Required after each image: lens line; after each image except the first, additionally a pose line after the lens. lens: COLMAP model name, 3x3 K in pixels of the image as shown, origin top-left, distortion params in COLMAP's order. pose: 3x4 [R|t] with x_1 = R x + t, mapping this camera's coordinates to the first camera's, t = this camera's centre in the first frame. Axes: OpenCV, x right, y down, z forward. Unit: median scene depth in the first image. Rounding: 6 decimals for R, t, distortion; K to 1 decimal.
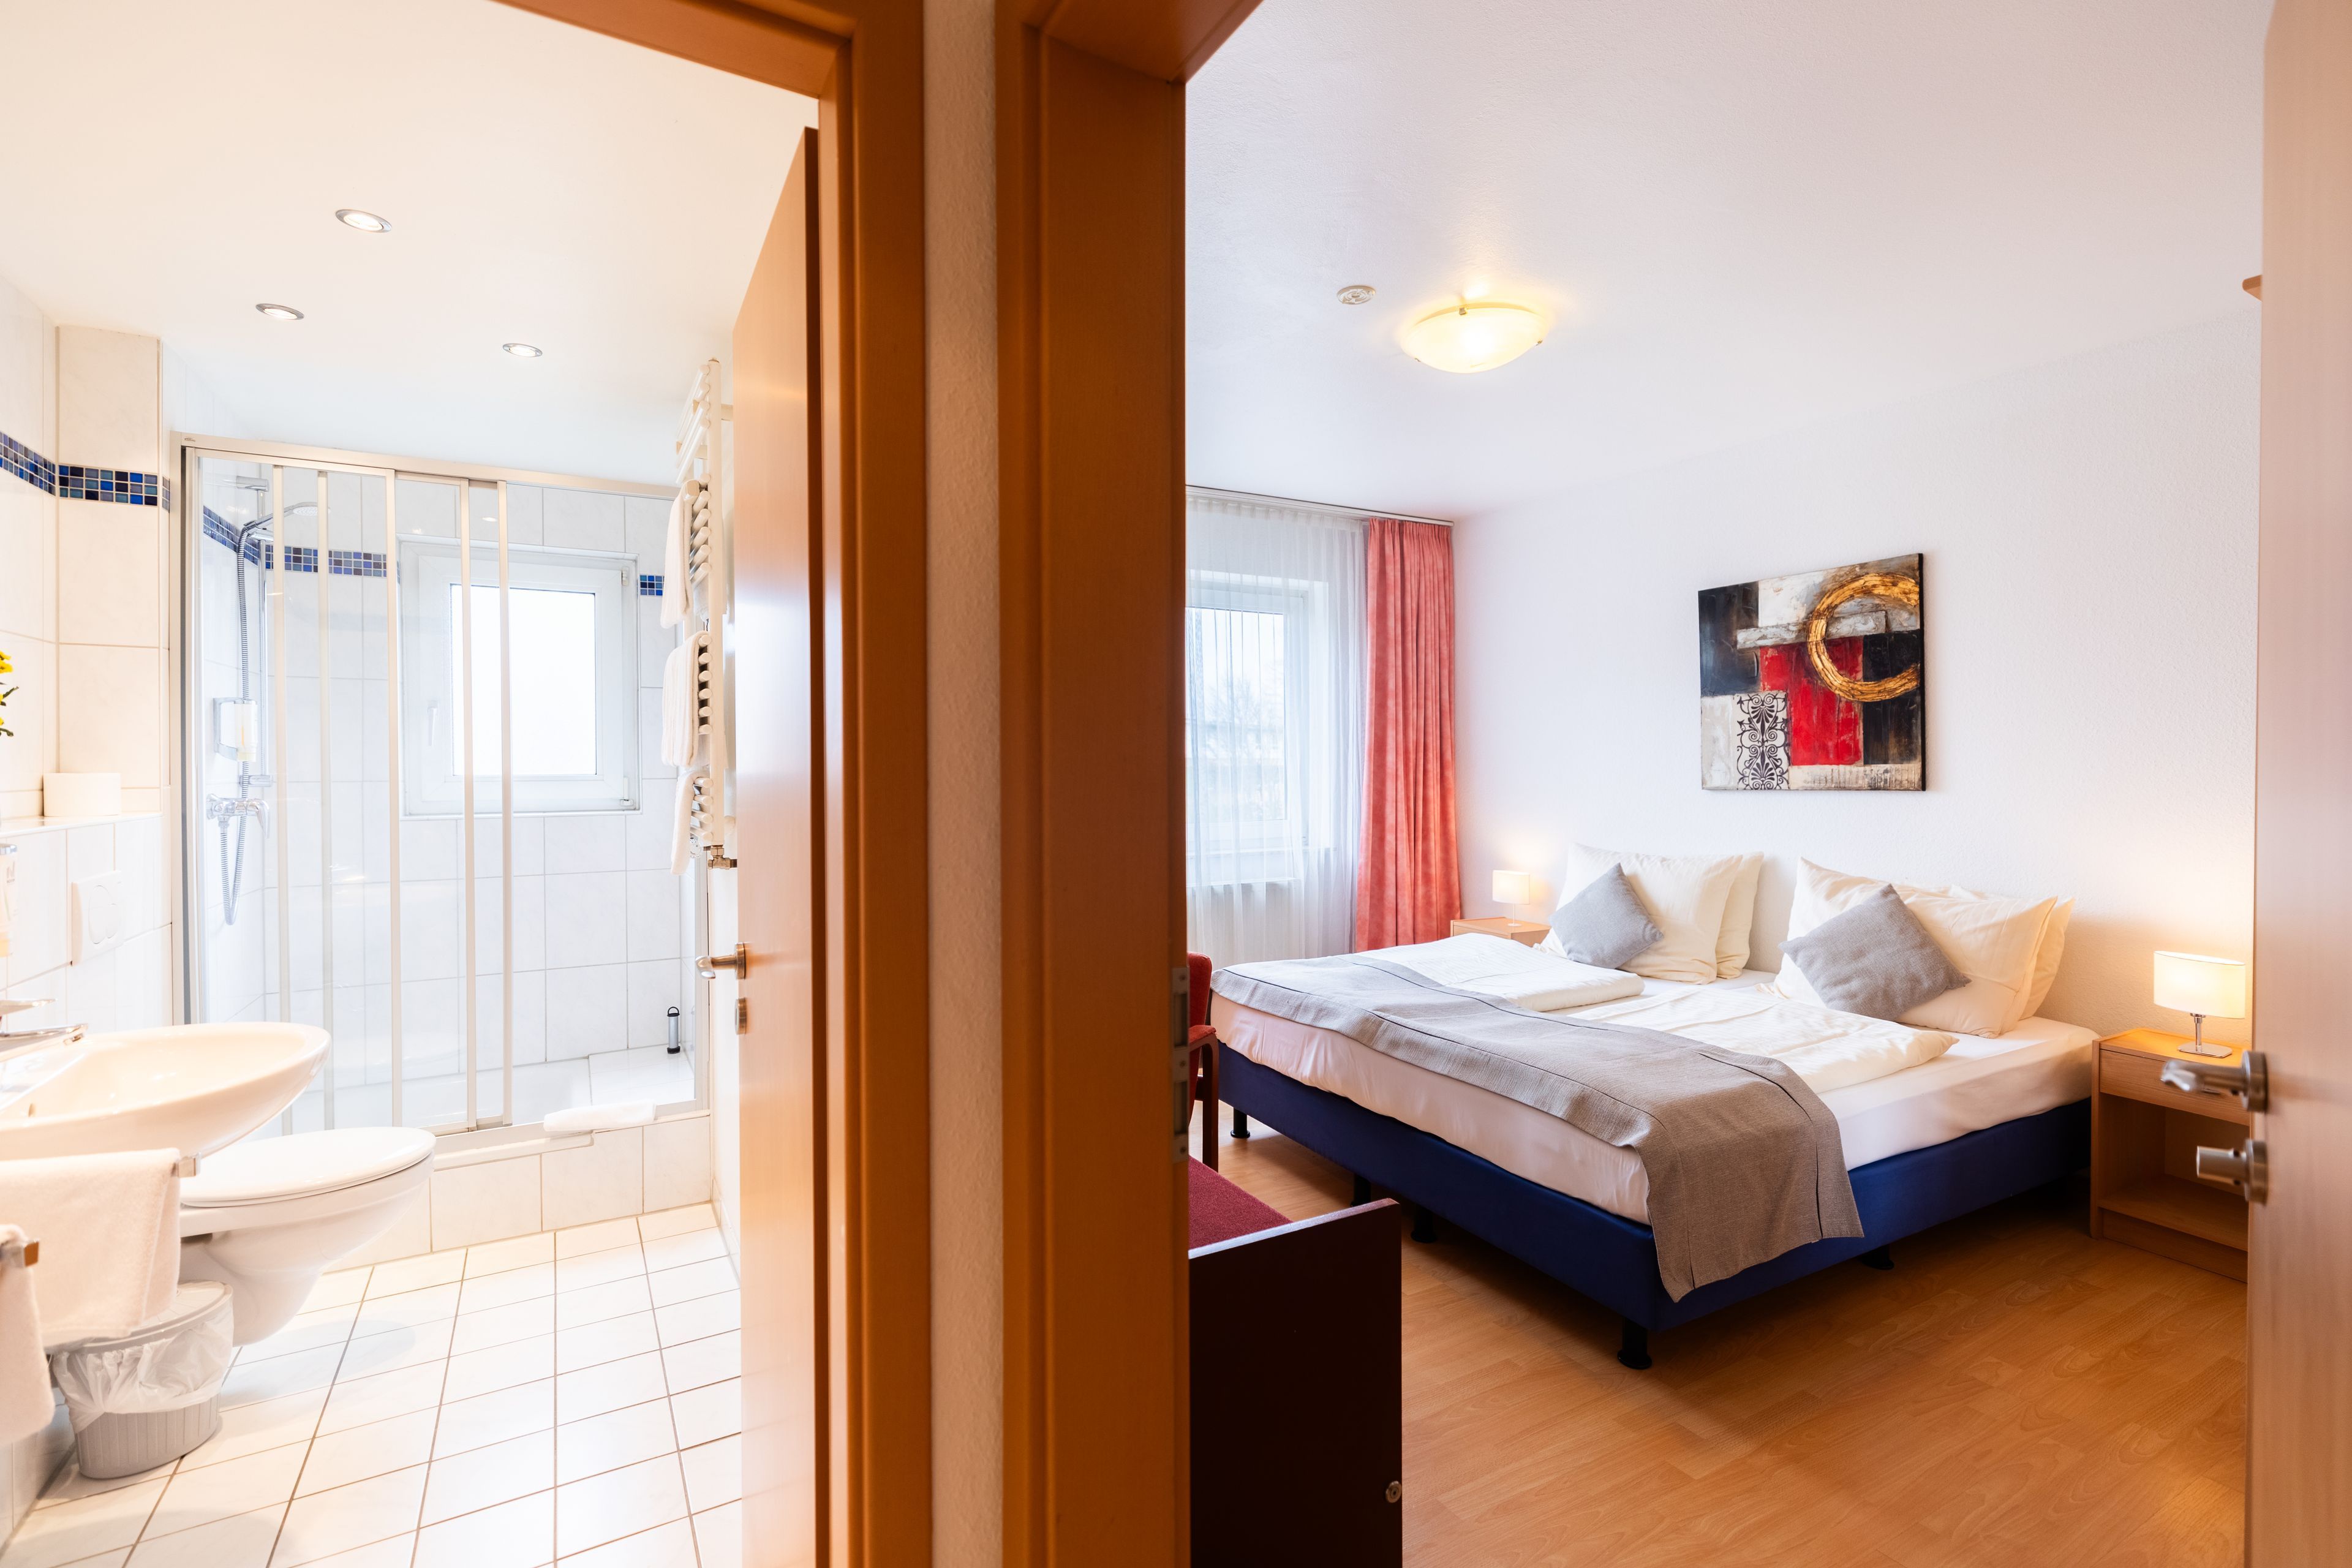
lens RADIAL K [[1067.1, 0, 1173.9], [0, 1067.1, 772.8], [0, 0, 1]] dist [0.001168, 0.000082]
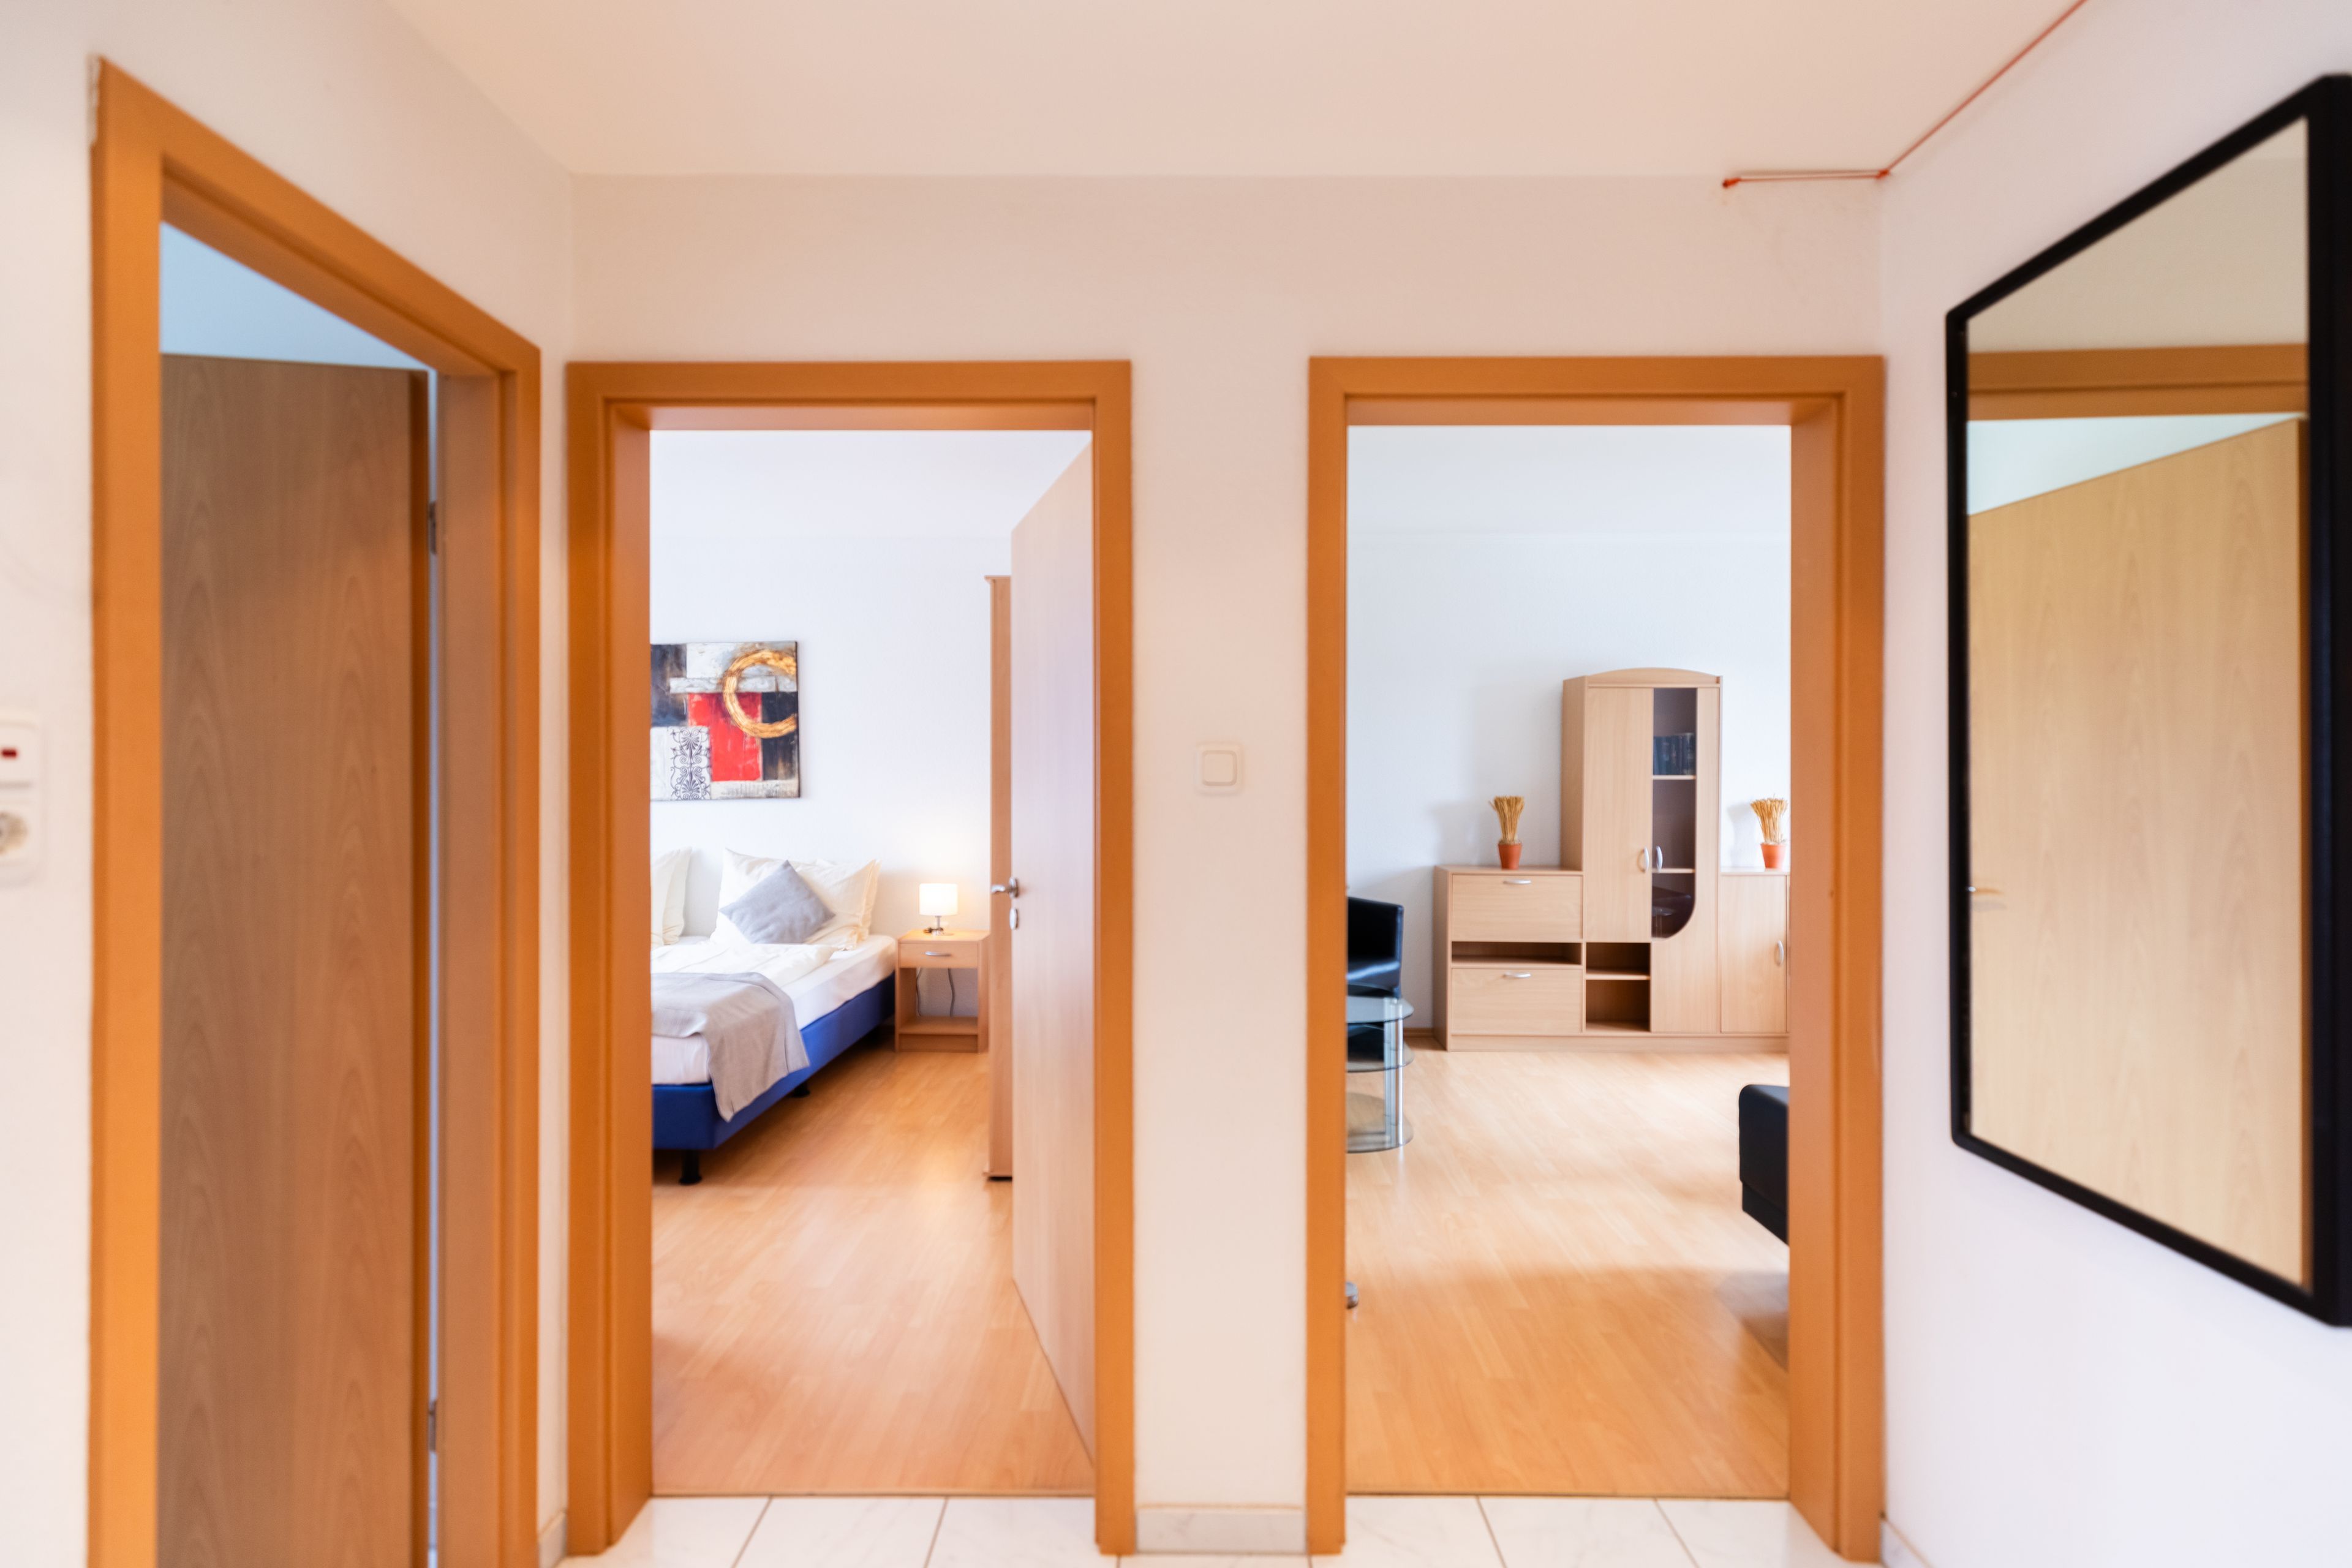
lens RADIAL K [[1067.1, 0, 1173.9], [0, 1067.1, 772.8], [0, 0, 1]] dist [0.001168, 0.000082]
pose [[0.507284, 0.001110, 0.861778, -0.328916], [0.010155, 0.999922, -0.007266, -0.002524], [-0.861719, 0.012437, 0.507234, -0.222853]]
